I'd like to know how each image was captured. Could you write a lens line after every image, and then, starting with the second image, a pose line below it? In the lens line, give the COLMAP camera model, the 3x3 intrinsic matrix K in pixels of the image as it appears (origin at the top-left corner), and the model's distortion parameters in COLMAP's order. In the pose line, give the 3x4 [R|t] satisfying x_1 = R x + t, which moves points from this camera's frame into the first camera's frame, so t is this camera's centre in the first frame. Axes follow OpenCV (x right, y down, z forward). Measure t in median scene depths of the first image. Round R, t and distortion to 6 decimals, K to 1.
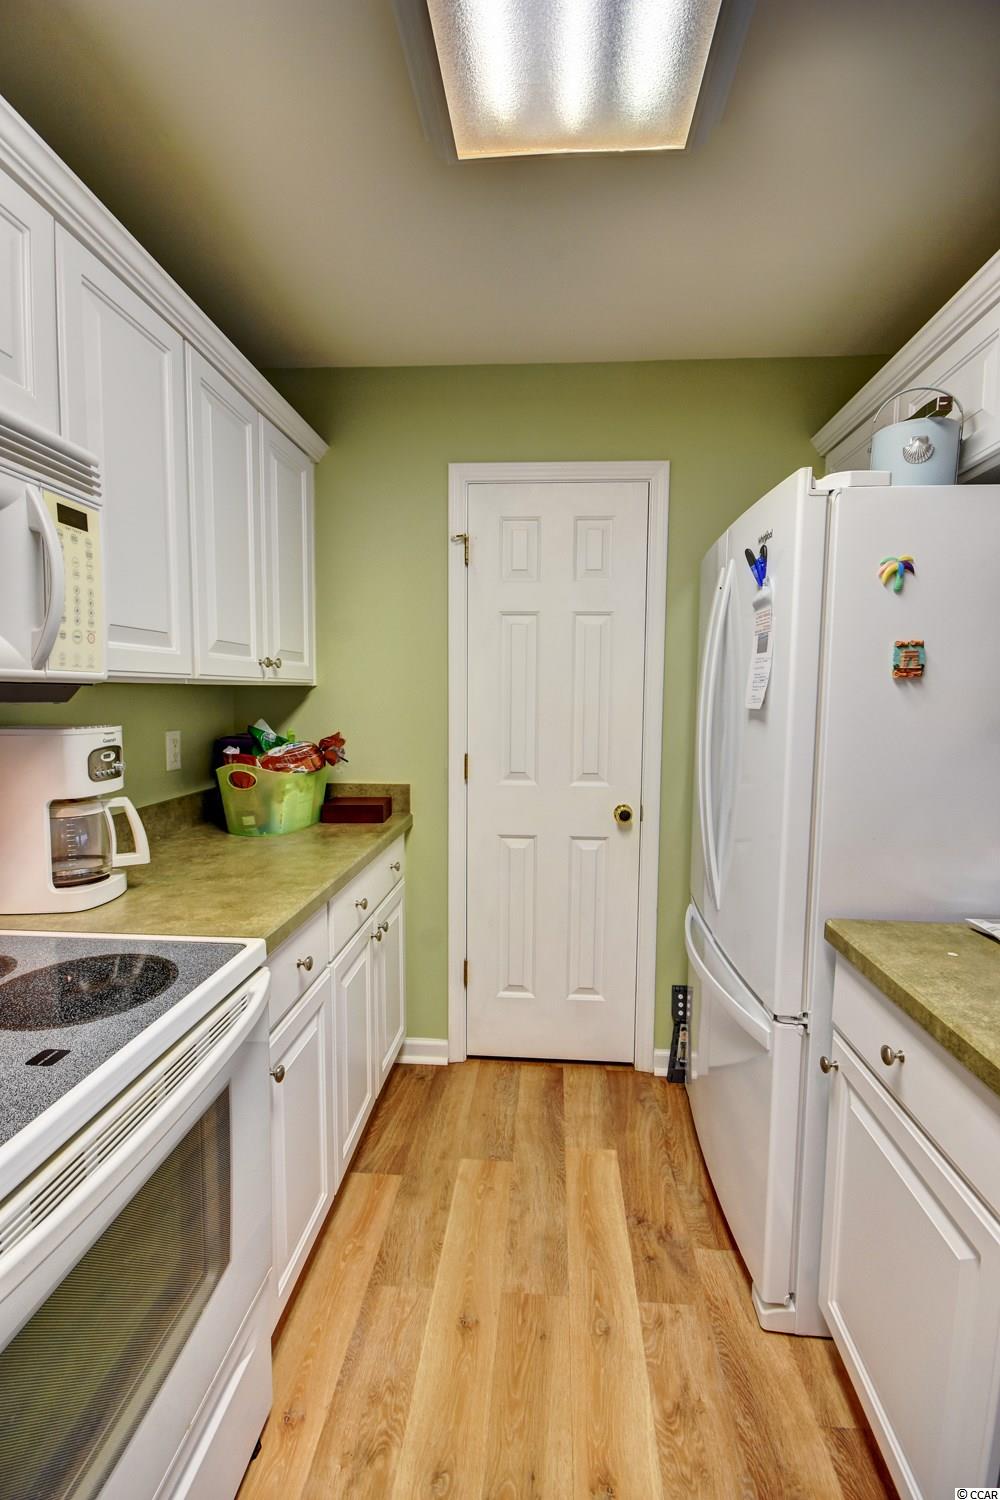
lens RADIAL K [[662.0, 0, 502.9], [0, 662.0, 753.7], [0, 0, 1]] dist [0.007896, -0.009316]
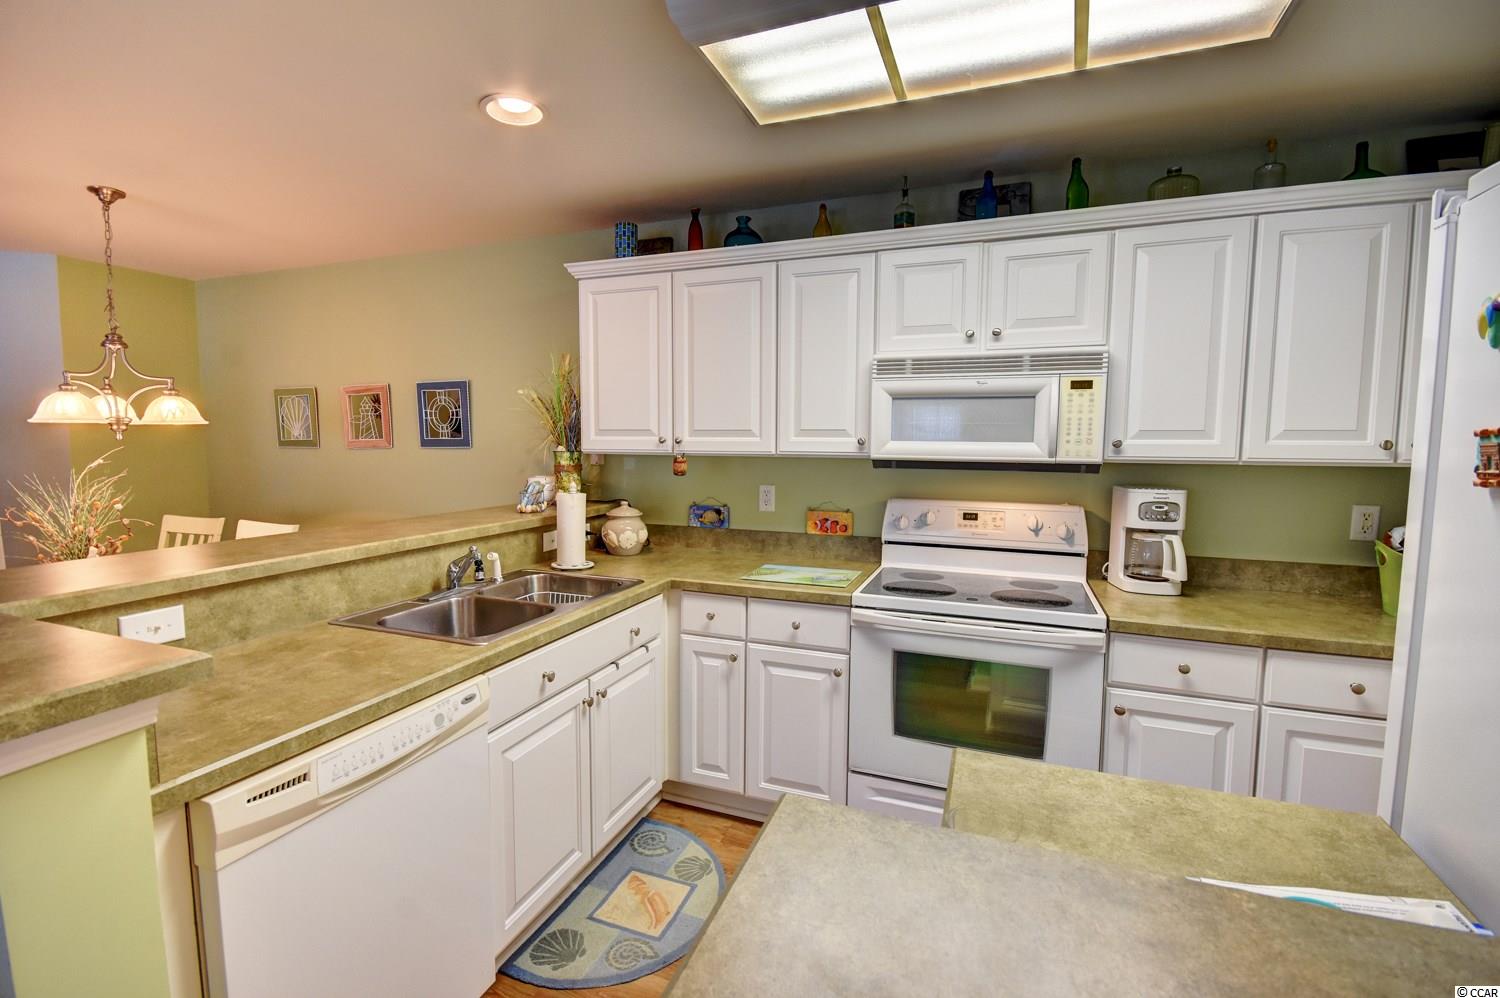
lens RADIAL K [[662.8, 0, 744.9], [0, 662.8, 494.7], [0, 0, 1]] dist [0.006414, -0.009966]
pose [[-0.291005, 0.068255, -0.954284, 1.045939], [-0.097880, 0.990094, 0.100664, -0.076901], [0.951702, 0.122699, -0.281441, 0.394632]]
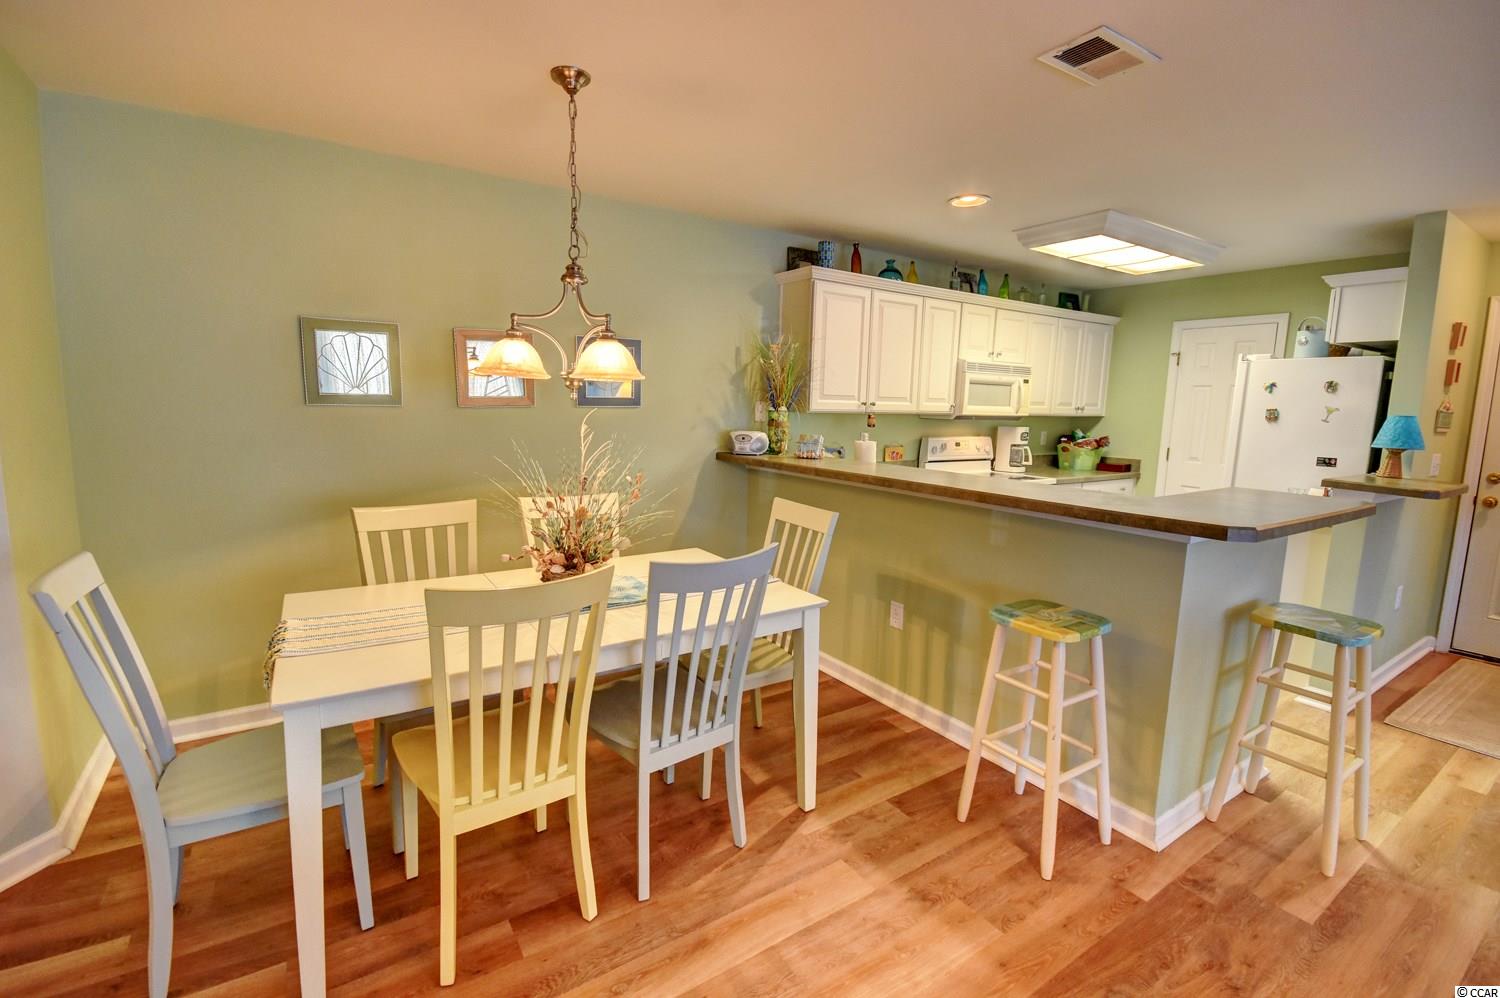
lens RADIAL K [[662.0, 0, 746.9], [0, 662.0, 493.2], [0, 0, 1]] dist [0.007896, -0.009316]
pose [[0.618749, 0.113376, -0.777364, 1.183486], [-0.090971, 0.993215, 0.072448, 0.172030], [0.780304, 0.025890, 0.624865, -2.192821]]
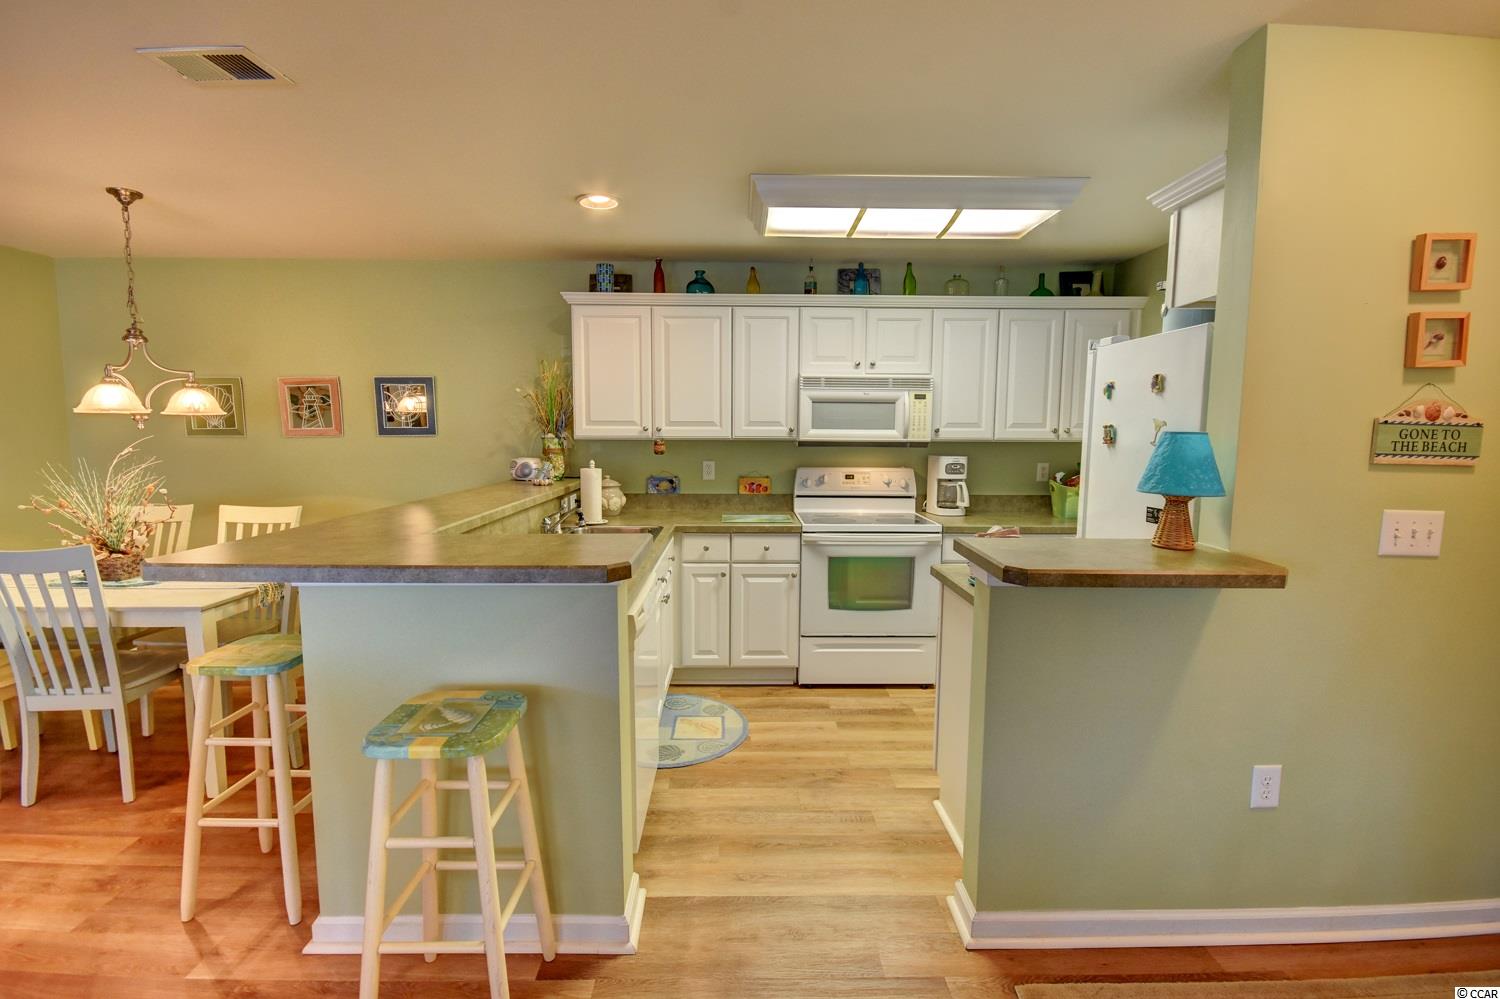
lens RADIAL K [[657.8, 0, 753.2], [0, 657.8, 498.8], [0, 0, 1]] dist [-0.003042, -0.009997]
pose [[0.098849, 0.096206, -0.990441, 1.815043], [-0.097351, 0.991476, 0.086590, -0.016532], [0.990329, 0.087861, 0.107372, -0.151787]]
